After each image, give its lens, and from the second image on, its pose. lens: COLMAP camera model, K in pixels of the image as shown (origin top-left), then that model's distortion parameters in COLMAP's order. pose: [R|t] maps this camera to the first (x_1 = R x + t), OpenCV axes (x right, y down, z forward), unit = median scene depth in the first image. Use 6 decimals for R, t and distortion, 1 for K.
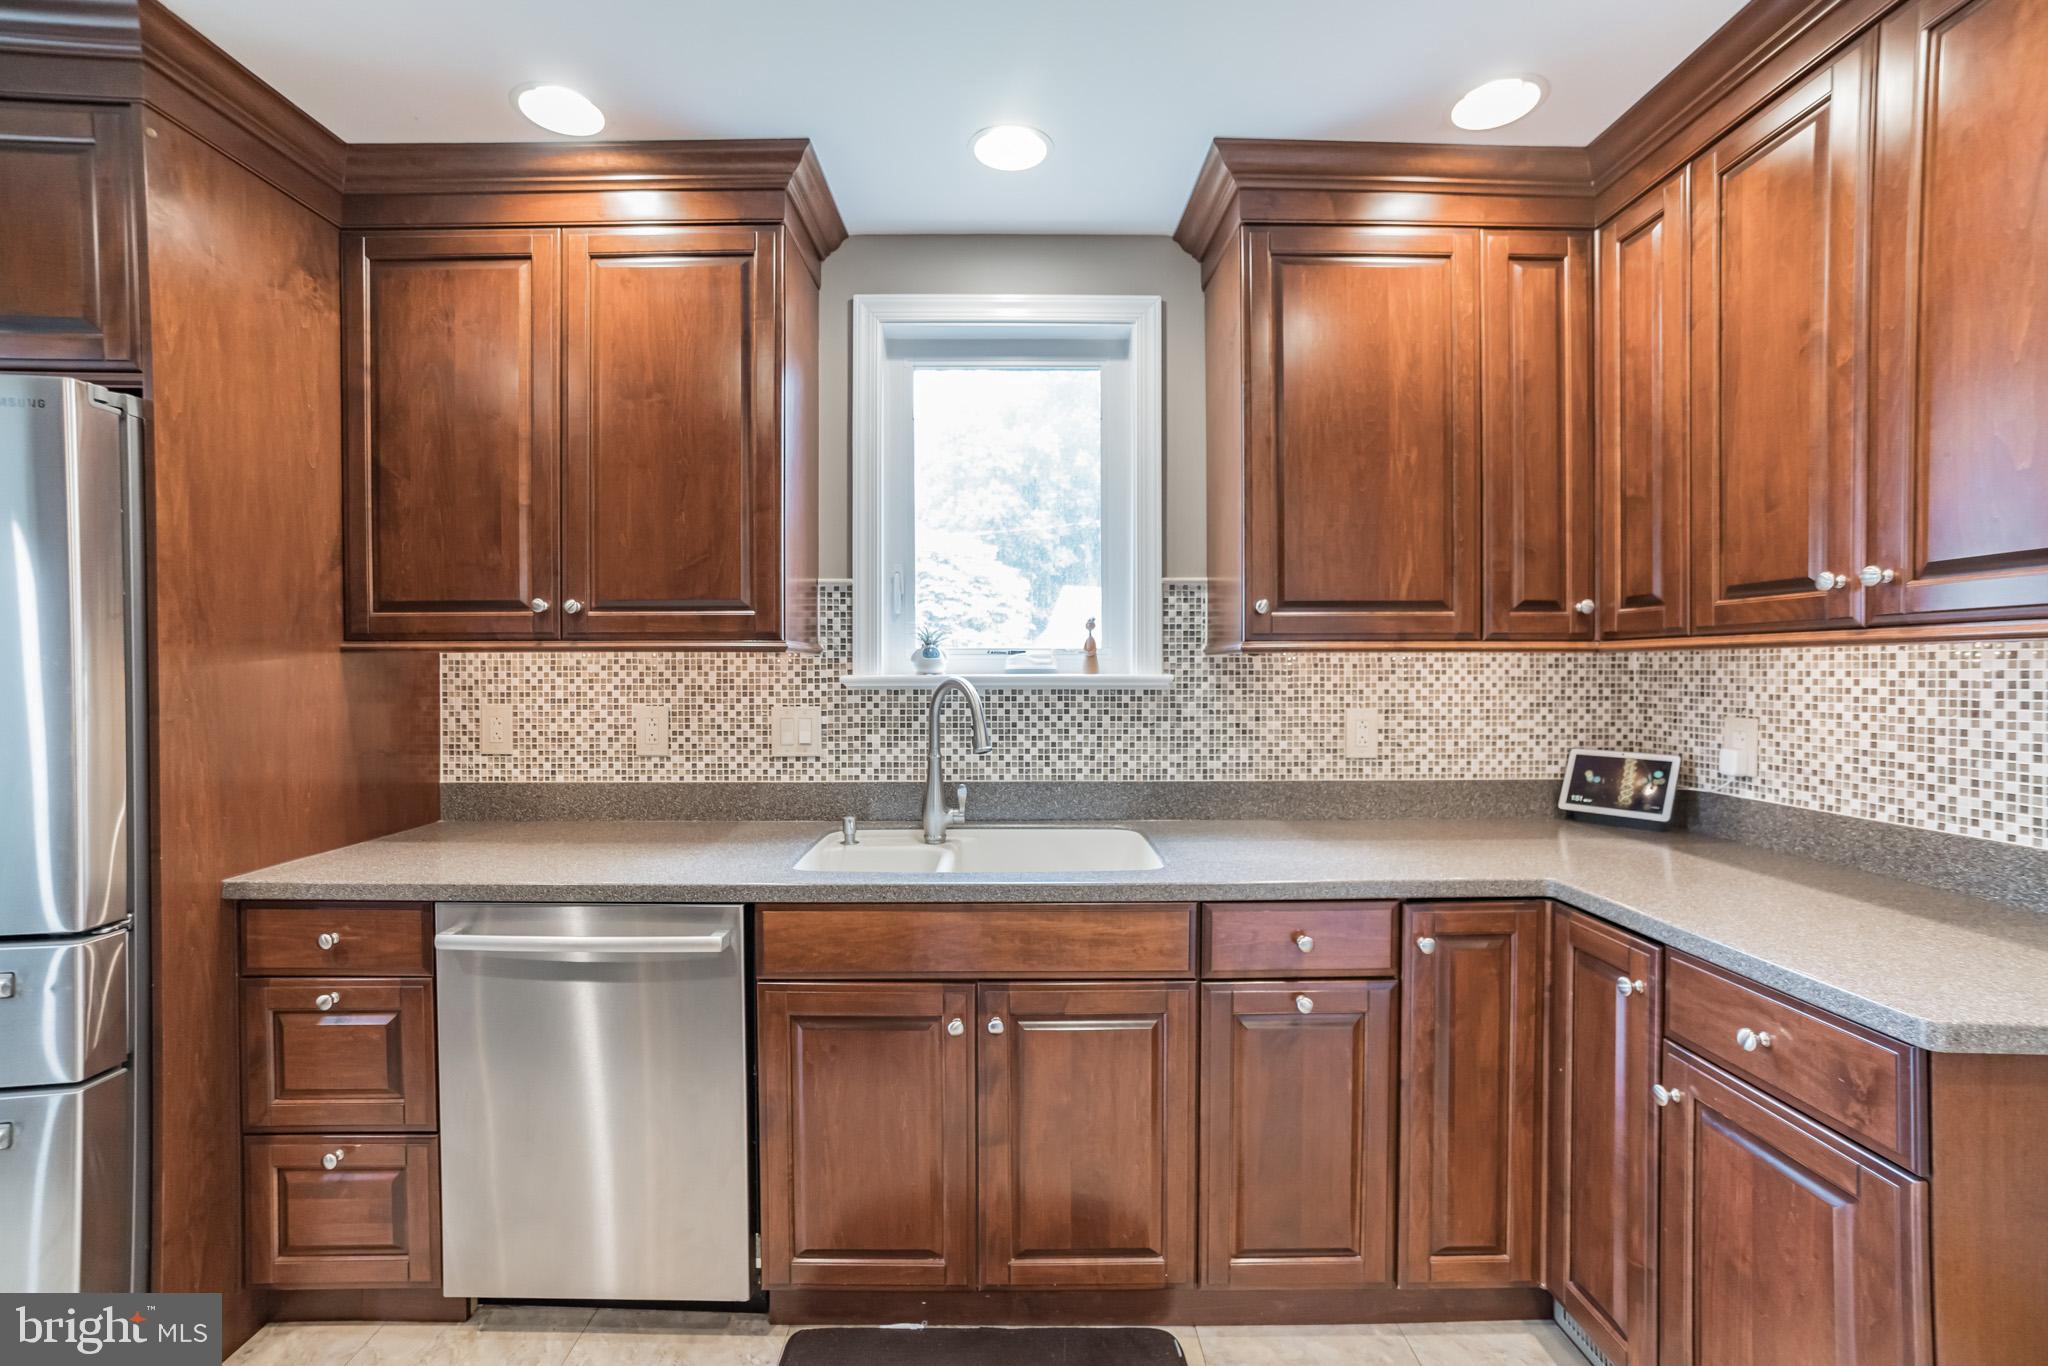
lens RADIAL K [[865.2, 0, 1019.8], [0, 865.2, 672.5], [0, 0, 1]] dist [-0.045264, 0.021958]
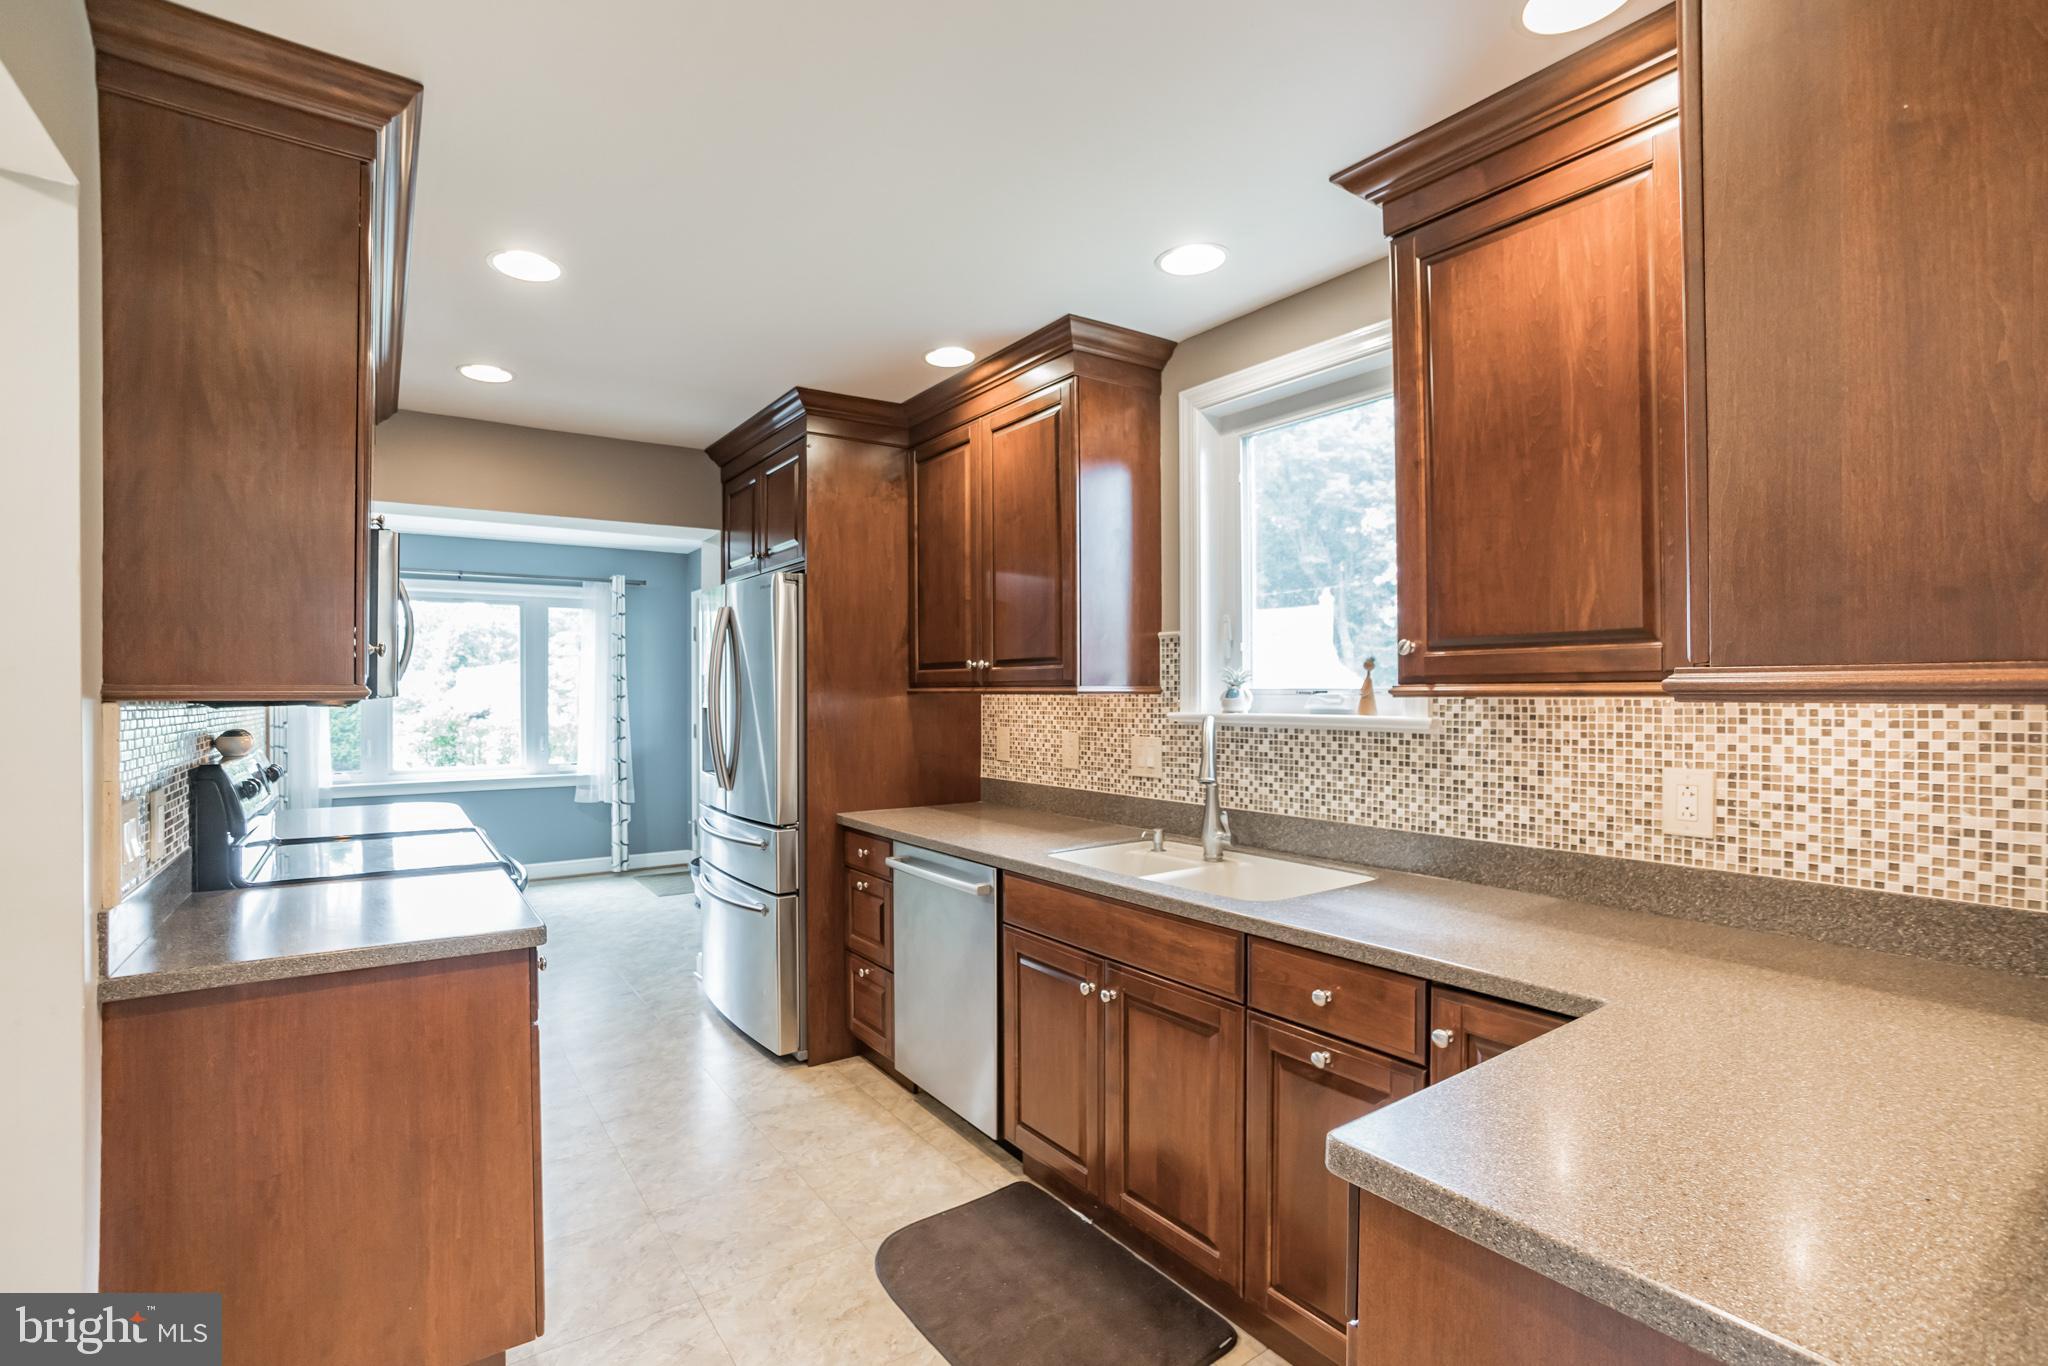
lens RADIAL K [[943.8, 0, 1024.0], [0, 943.8, 683.0], [0, 0, 1]] dist [-0.062598, 0.030613]
pose [[0.572632, -0.006779, -0.819785, 0.744297], [-0.005201, 0.999916, -0.011901, -0.020412], [0.819796, 0.011078, 0.572548, 0.080955]]
